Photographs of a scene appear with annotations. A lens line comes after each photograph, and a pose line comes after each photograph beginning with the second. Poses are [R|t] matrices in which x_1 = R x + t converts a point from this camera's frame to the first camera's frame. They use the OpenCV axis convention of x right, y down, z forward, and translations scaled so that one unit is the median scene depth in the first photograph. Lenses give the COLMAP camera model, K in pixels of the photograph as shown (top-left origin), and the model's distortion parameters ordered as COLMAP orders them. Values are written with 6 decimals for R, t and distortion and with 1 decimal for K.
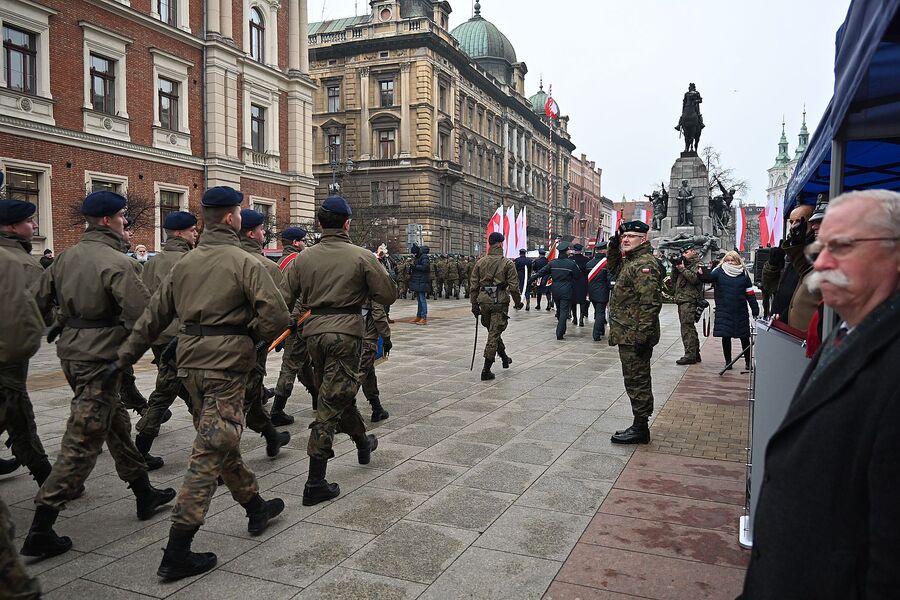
lens RADIAL K [[729.8, 0, 450.0], [0, 729.8, 300.0], [0, 0, 1]] dist [0.001094, -0.005076]
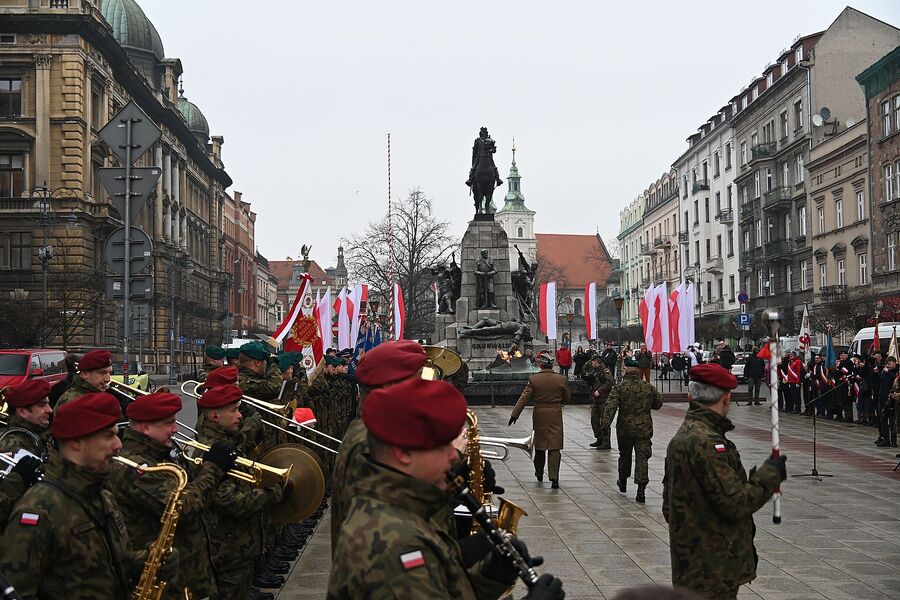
lens RADIAL K [[1101.3, 0, 483.3], [0, 1101.3, 297.8], [0, 0, 1]] dist [-0.000324, 0.011191]
pose [[0.912011, 0.009374, 0.410059, -0.193301], [0.031160, 0.995266, -0.092054, -0.006853], [-0.408981, 0.096732, 0.907402, -0.073343]]
